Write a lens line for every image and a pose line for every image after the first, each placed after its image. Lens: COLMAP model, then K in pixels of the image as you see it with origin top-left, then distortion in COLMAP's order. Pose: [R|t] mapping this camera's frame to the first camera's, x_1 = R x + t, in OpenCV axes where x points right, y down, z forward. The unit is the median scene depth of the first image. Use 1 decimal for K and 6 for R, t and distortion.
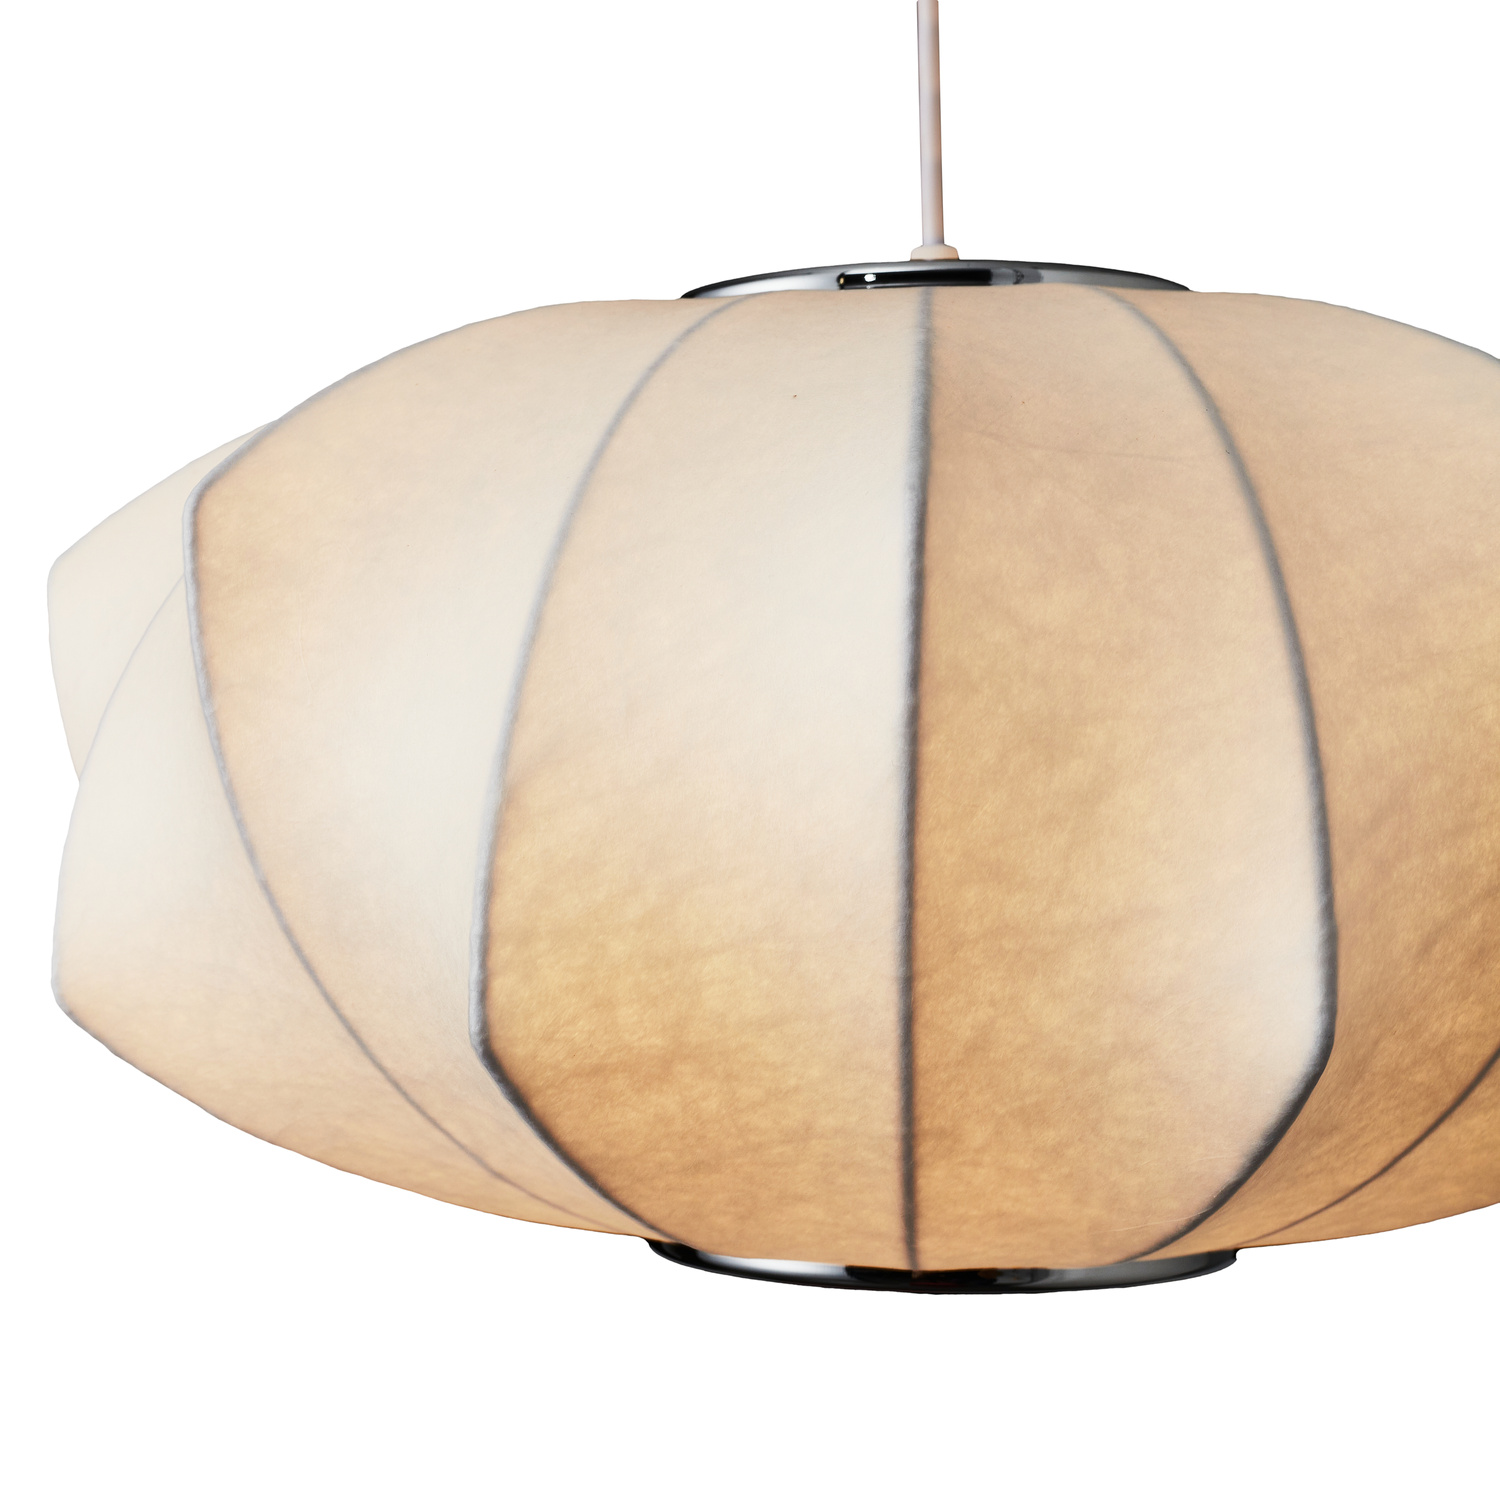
lens RADIAL K [[2884.0, 0, 530.5], [0, 2884.0, 683.2], [0, 0, 1]] dist [-0.145041, -0.150043]
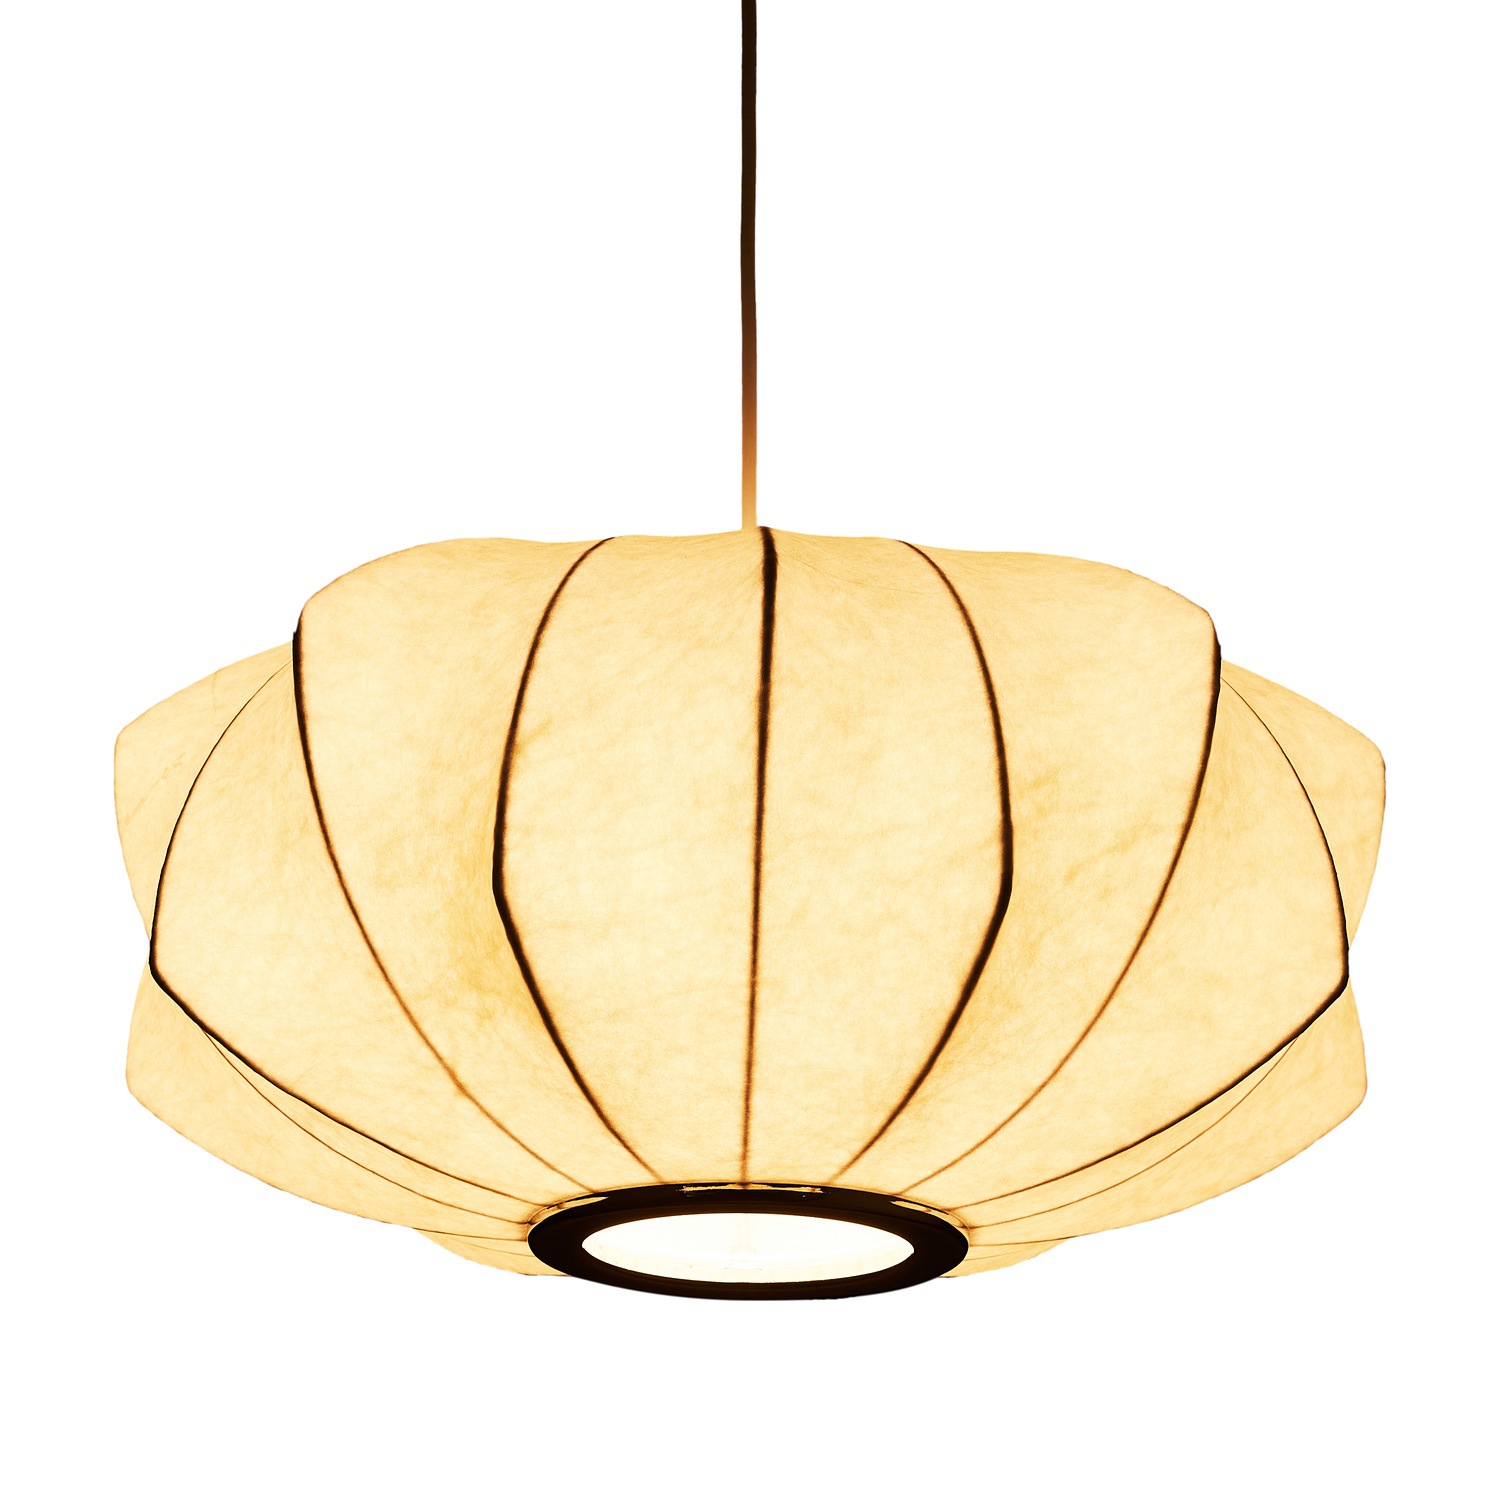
lens RADIAL K [[4245.7, 0, 750.0], [0, 4245.7, 750.0], [0, 0, 1]] dist [-0.155926, -0.380752]
pose [[0.982653, 0.064648, 0.173823, -0.294896], [-0.015235, 0.962246, -0.271756, 0.686198], [-0.184829, 0.264393, 0.946538, -1.296118]]
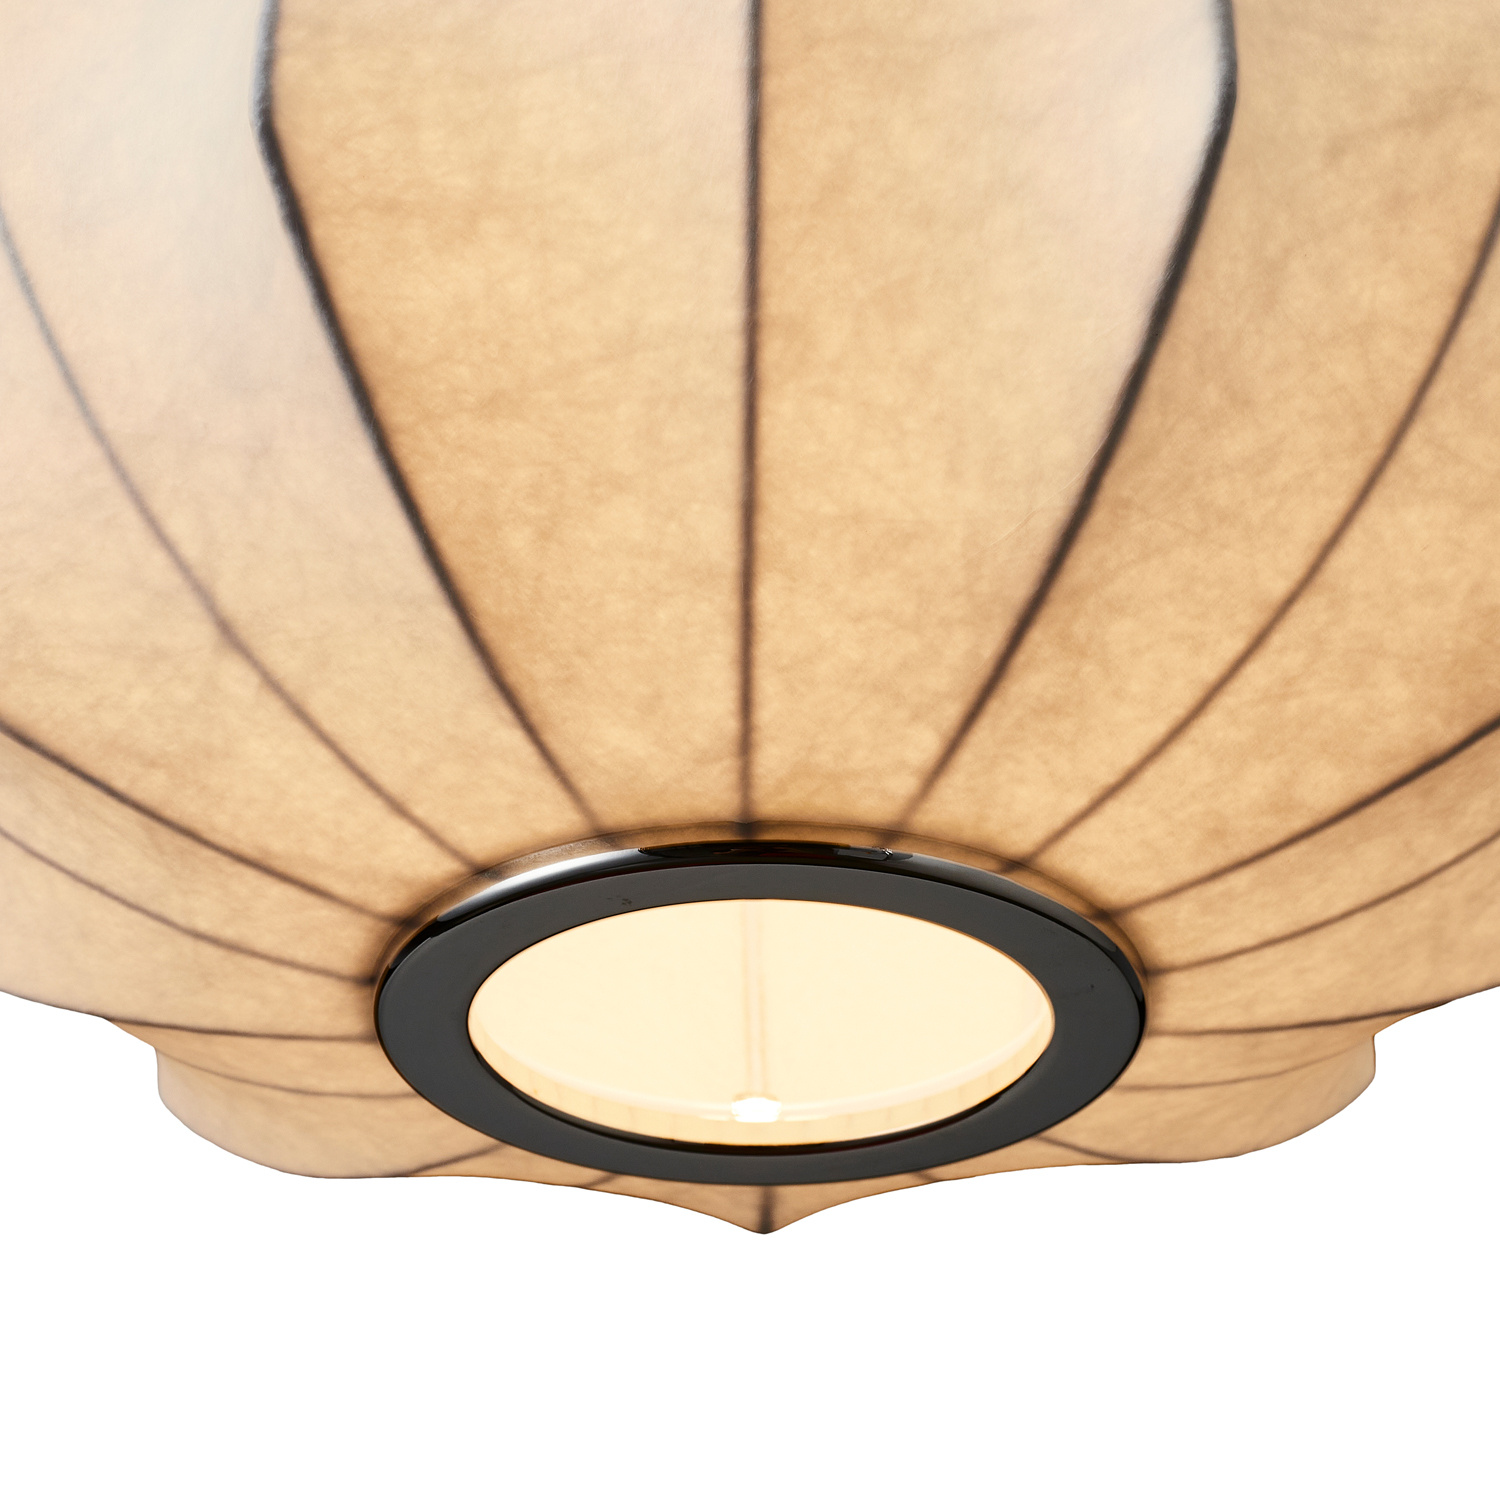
lens RADIAL K [[4035.7, 0, 750.0], [0, 4035.7, 750.0], [0, 0, 1]] dist [-0.153264, -0.510561]
pose [[0.985750, 0.072028, 0.152017, -0.041533], [-0.000428, 0.904763, -0.425915, 0.789403], [-0.168217, 0.419781, 0.891901, -0.010289]]
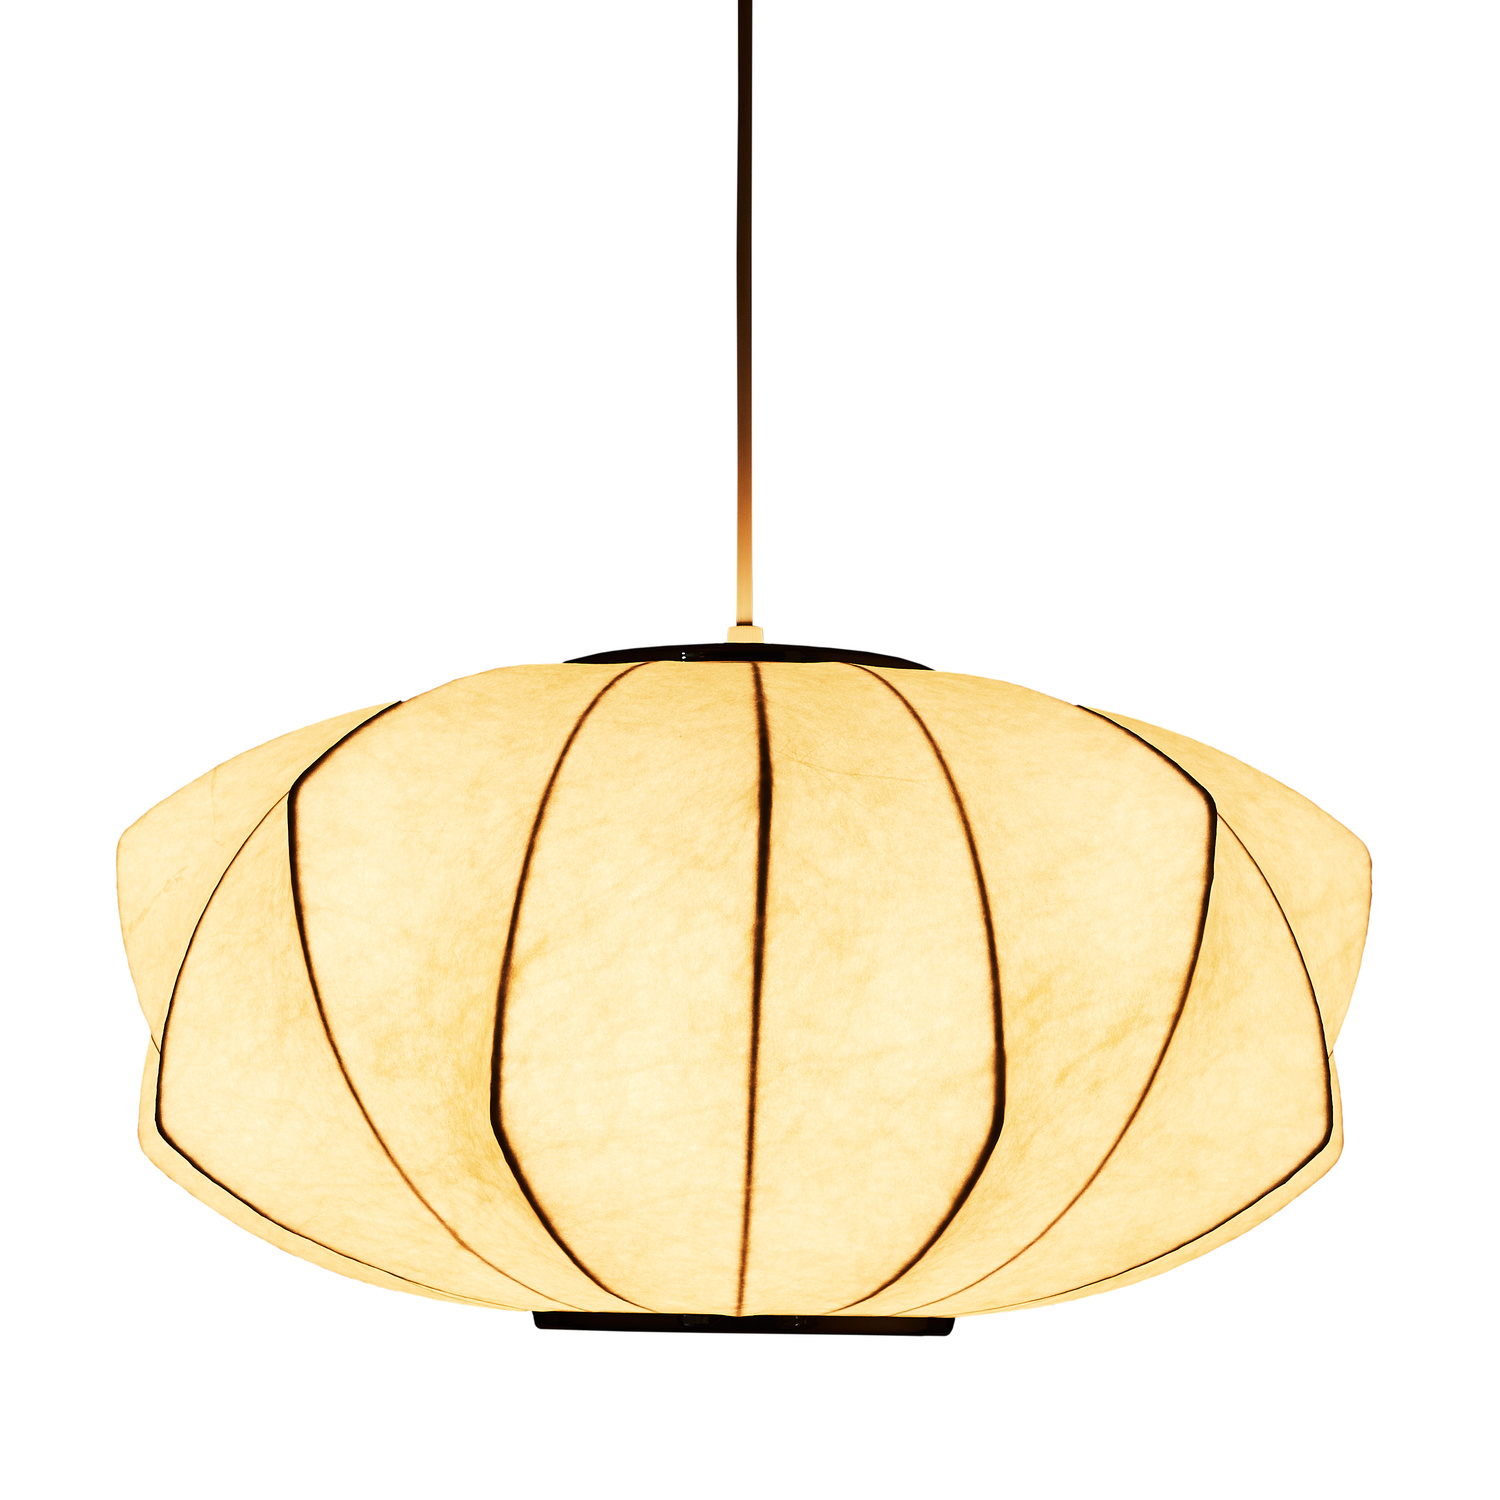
lens RADIAL K [[3915.3, 0, 750.0], [0, 3915.3, 750.0], [0, 0, 1]] dist [-0.166125, -0.296093]
pose [[0.982294, 0.031441, 0.184690, -0.289267], [-0.016331, 0.996435, -0.082768, 0.093548], [-0.186634, 0.078286, 0.979305, -1.210523]]
